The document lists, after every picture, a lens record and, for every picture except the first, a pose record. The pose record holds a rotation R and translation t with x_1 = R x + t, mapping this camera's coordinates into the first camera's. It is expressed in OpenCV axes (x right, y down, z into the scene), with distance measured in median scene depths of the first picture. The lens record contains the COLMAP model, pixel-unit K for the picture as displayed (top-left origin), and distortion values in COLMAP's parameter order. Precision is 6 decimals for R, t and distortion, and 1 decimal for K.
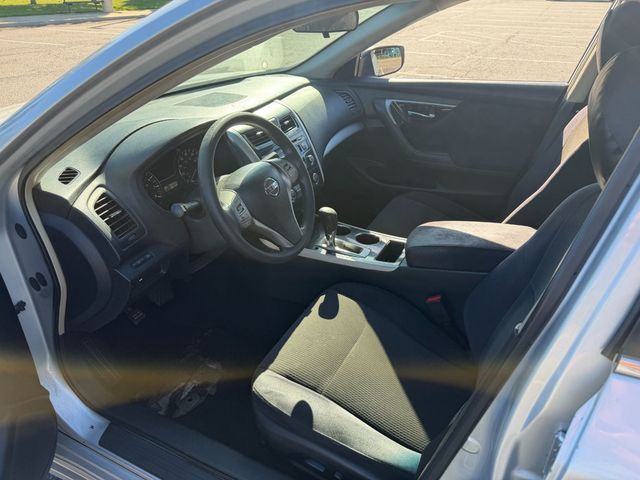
lens RADIAL K [[450.9, 0, 326.3], [0, 450.9, 240.6], [0, 0, 1]] dist [0.022128, -0.045146]
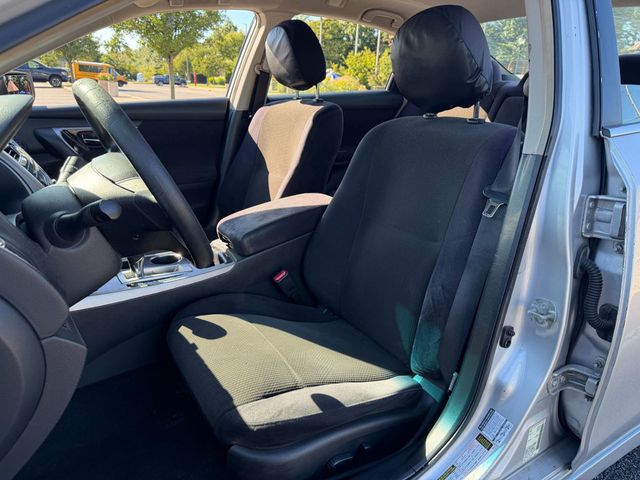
lens RADIAL K [[448.1, 0, 320.0], [0, 448.1, 240.0], [0, 0, 1]] dist [0.063500, -0.111790]
pose [[0.513386, -0.263242, 0.816785, -0.501198], [0.395248, 0.917360, 0.047226, 0.040706], [-0.761718, 0.298588, 0.575006, 0.316497]]
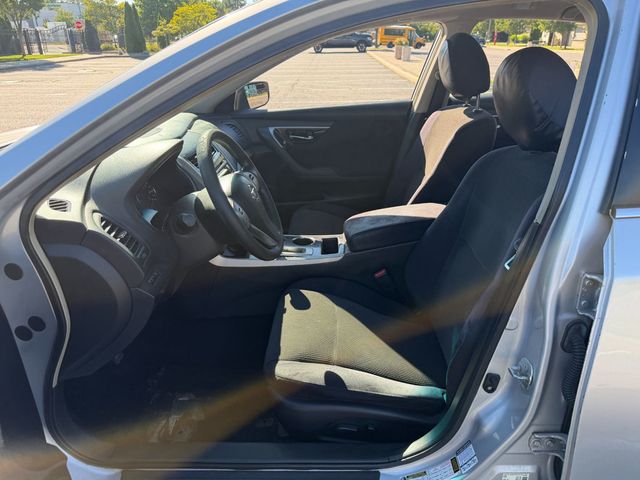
lens RADIAL K [[448.1, 0, 320.0], [0, 448.1, 240.0], [0, 0, 1]] dist [0.063500, -0.111790]
pose [[0.906939, -0.178608, 0.381525, -0.331366], [0.216699, 0.974458, -0.058940, 0.076023], [-0.361253, 0.136131, 0.922477, -0.047420]]
